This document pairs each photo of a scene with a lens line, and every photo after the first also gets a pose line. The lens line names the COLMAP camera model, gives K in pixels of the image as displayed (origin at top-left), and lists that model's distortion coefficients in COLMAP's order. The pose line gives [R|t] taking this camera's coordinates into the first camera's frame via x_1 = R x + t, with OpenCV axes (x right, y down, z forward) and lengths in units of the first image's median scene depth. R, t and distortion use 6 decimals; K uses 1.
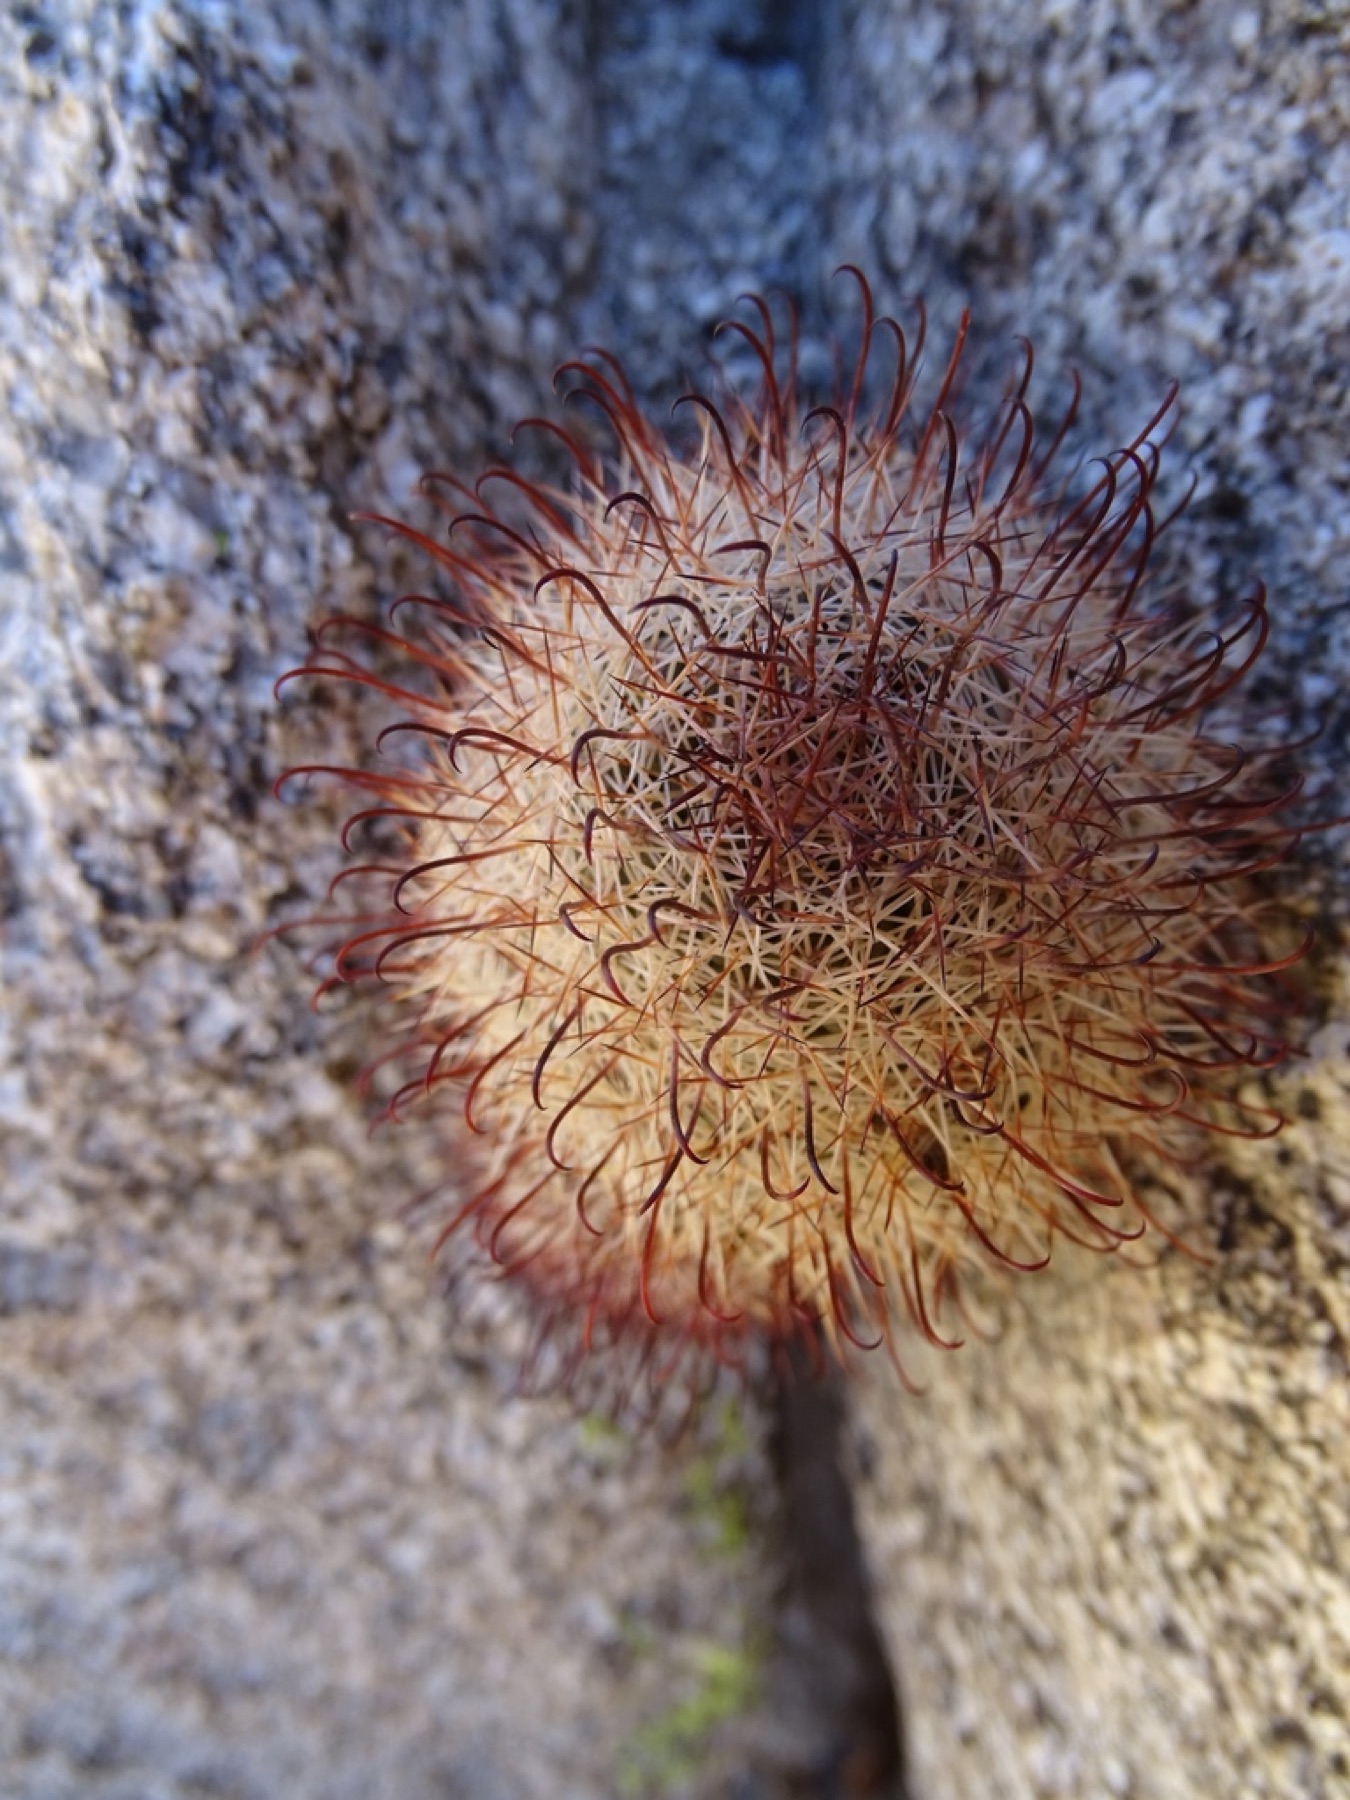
lens RADIAL K [[1236.6, 0, 675.0], [0, 1236.6, 900.0], [0, 0, 1]] dist [-0.002392, -0.022120]
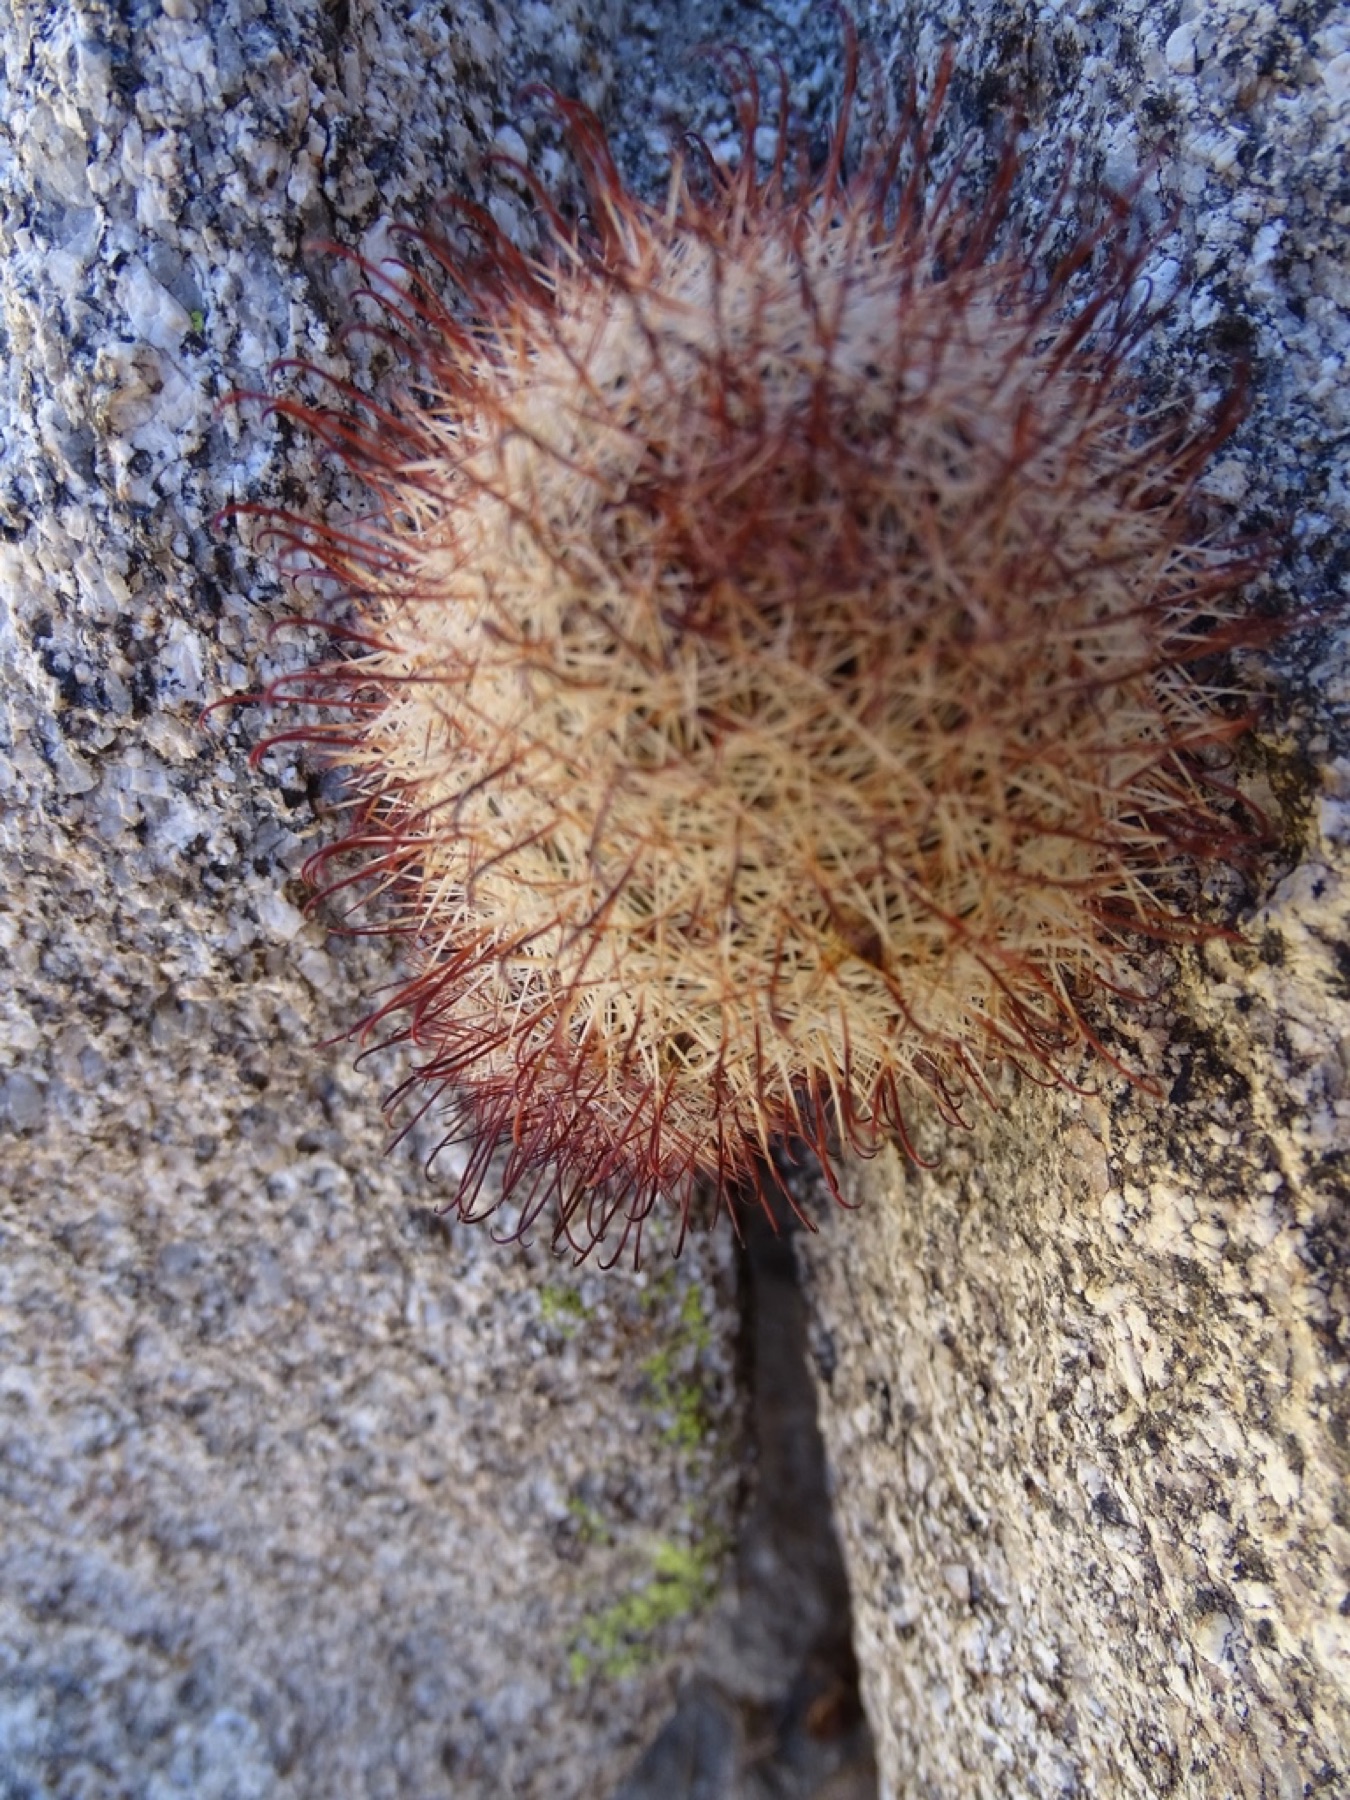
lens RADIAL K [[1236.6, 0, 675.0], [0, 1236.6, 900.0], [0, 0, 1]] dist [-0.002392, -0.022120]
pose [[0.998179, 0.057323, -0.018794, 0.054141], [-0.056814, 0.998031, 0.026571, 0.116453], [0.020280, -0.025455, 0.999470, 0.017372]]
